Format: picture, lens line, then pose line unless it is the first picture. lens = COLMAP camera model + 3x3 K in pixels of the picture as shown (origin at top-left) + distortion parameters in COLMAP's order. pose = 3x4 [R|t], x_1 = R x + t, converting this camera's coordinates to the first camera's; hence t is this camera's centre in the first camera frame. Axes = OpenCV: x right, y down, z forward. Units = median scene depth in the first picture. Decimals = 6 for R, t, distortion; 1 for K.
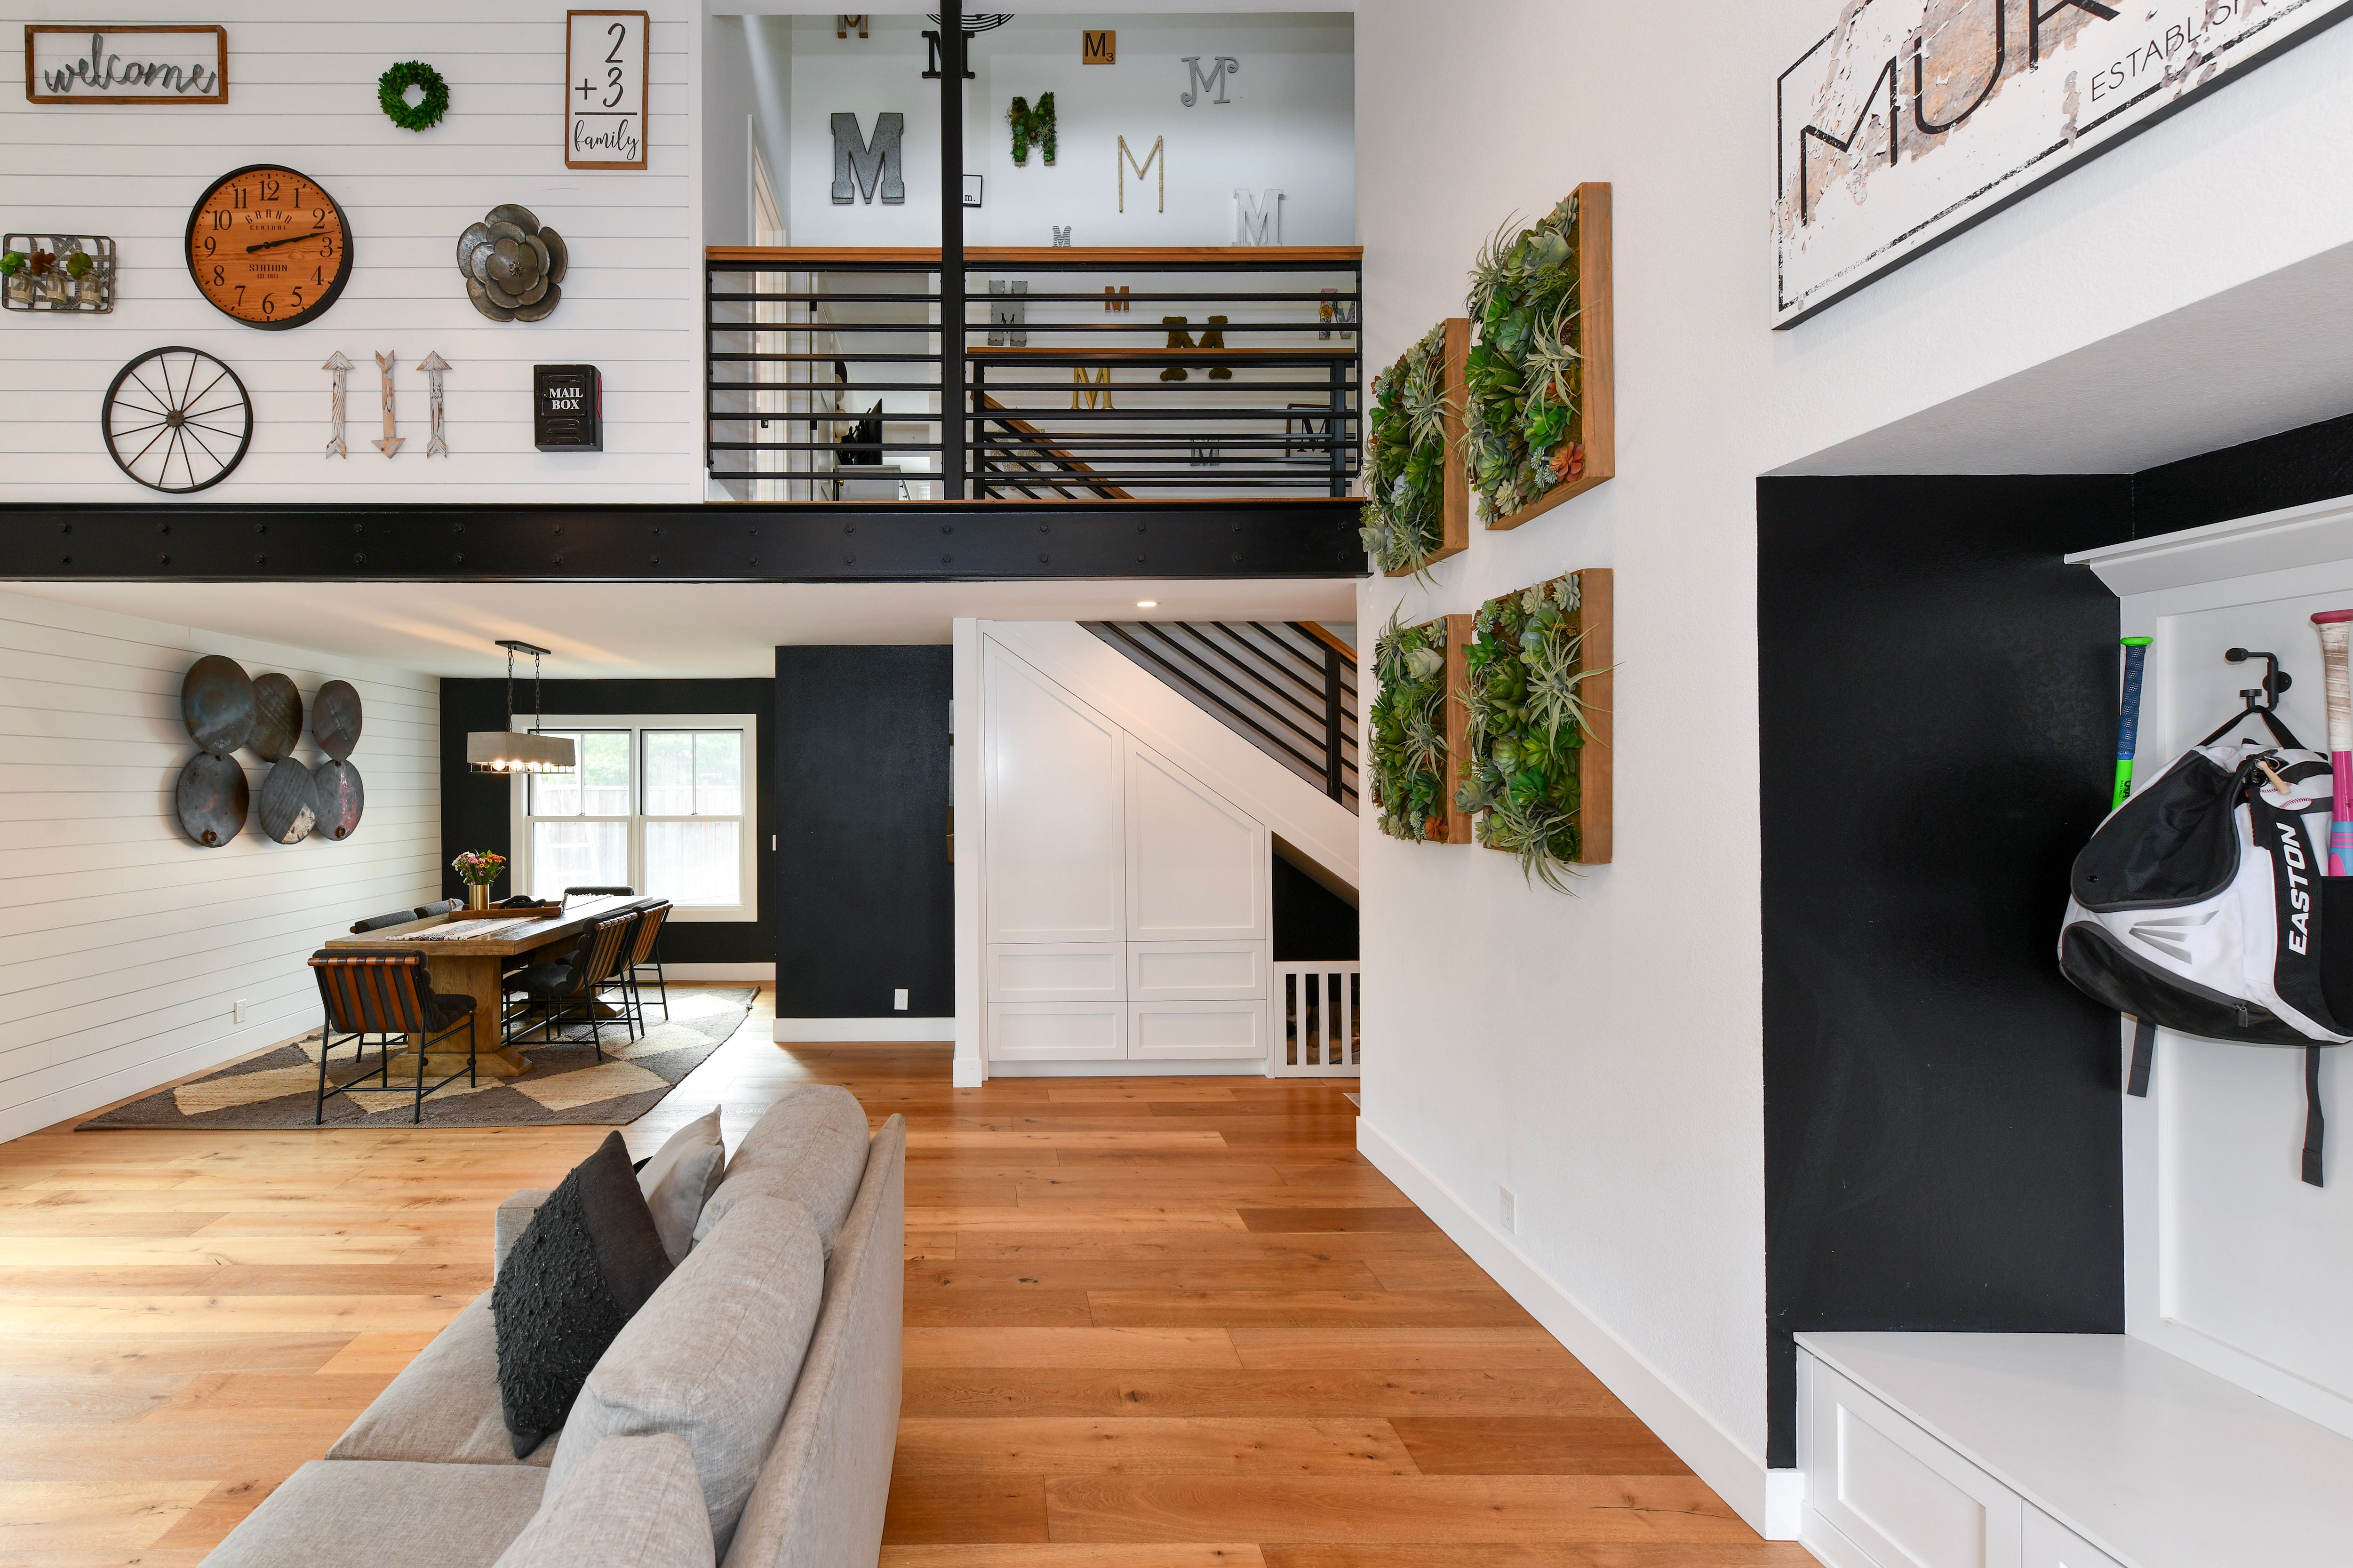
lens RADIAL K [[986.1, 0, 1096.4], [0, 986.1, 781.7], [0, 0, 1]] dist [0.002080, -0.000607]
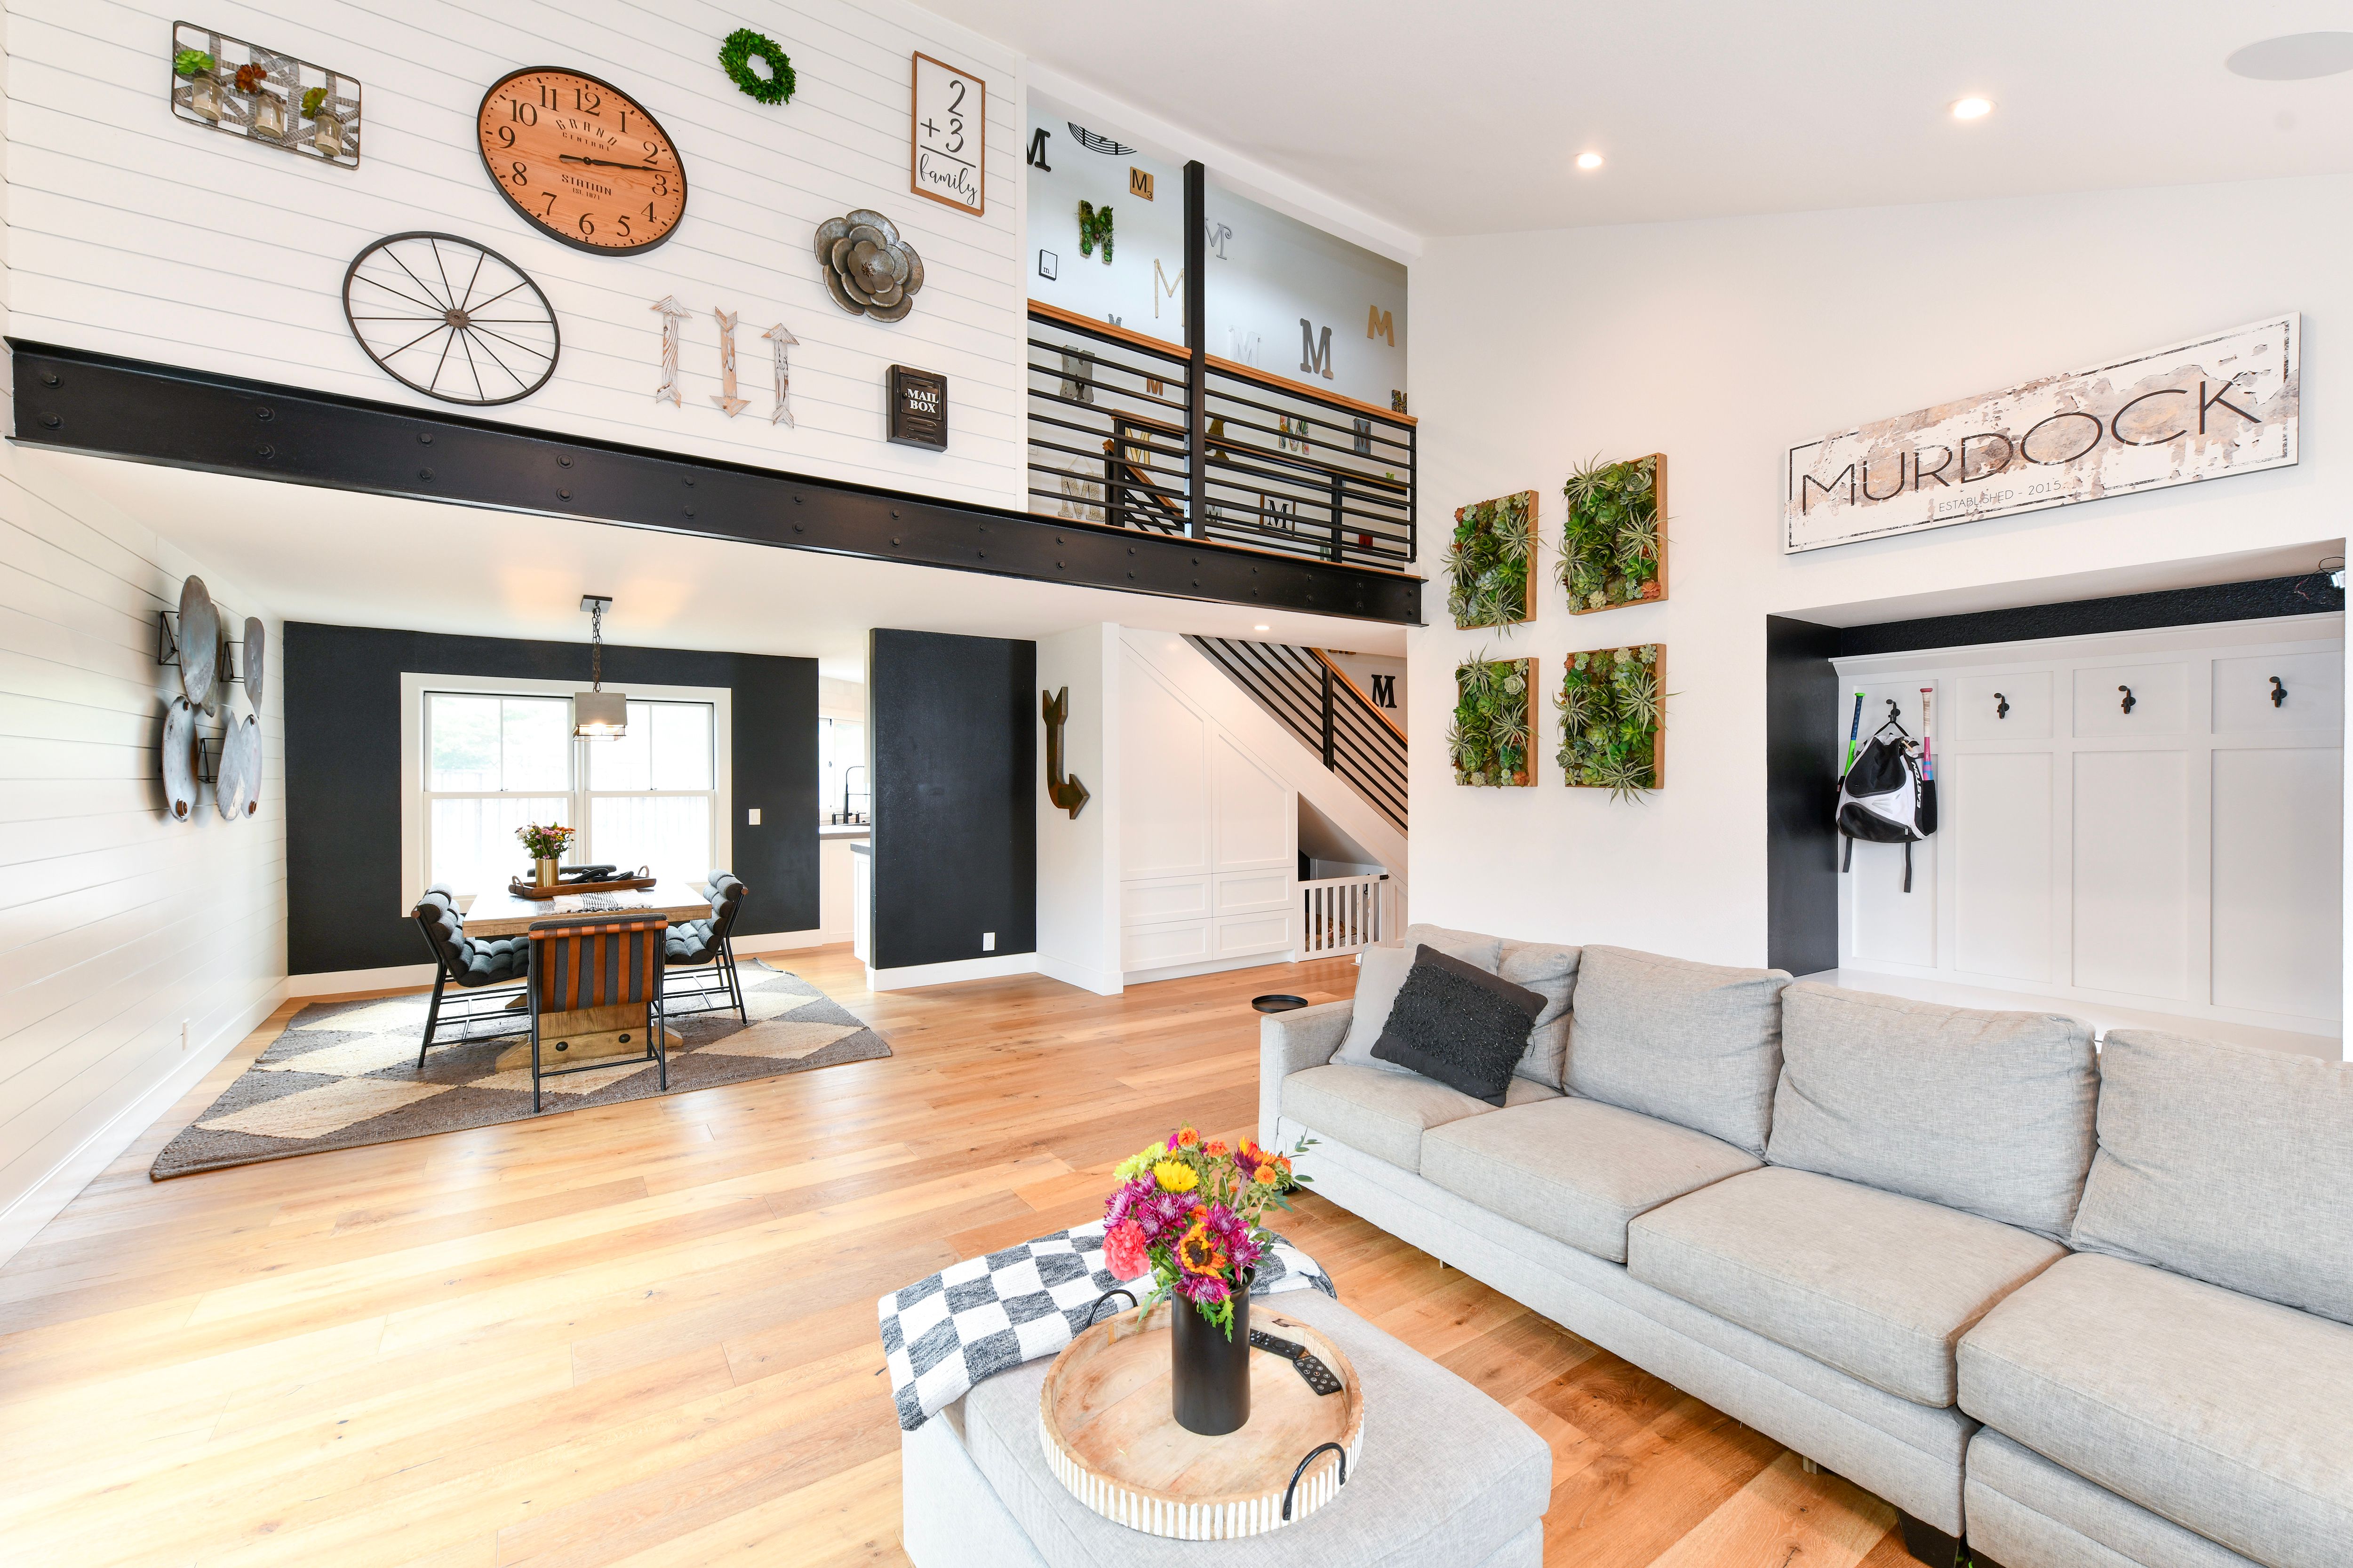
lens RADIAL K [[905.1, 0, 1166.3], [0, 905.1, 785.5], [0, 0, 1]] dist [0.001472, 0.000107]
pose [[0.846051, -0.000667, 0.533101, -0.831917], [-0.002653, 0.999982, 0.005461, 0.042281], [-0.533095, -0.006035, 0.846034, -0.022579]]
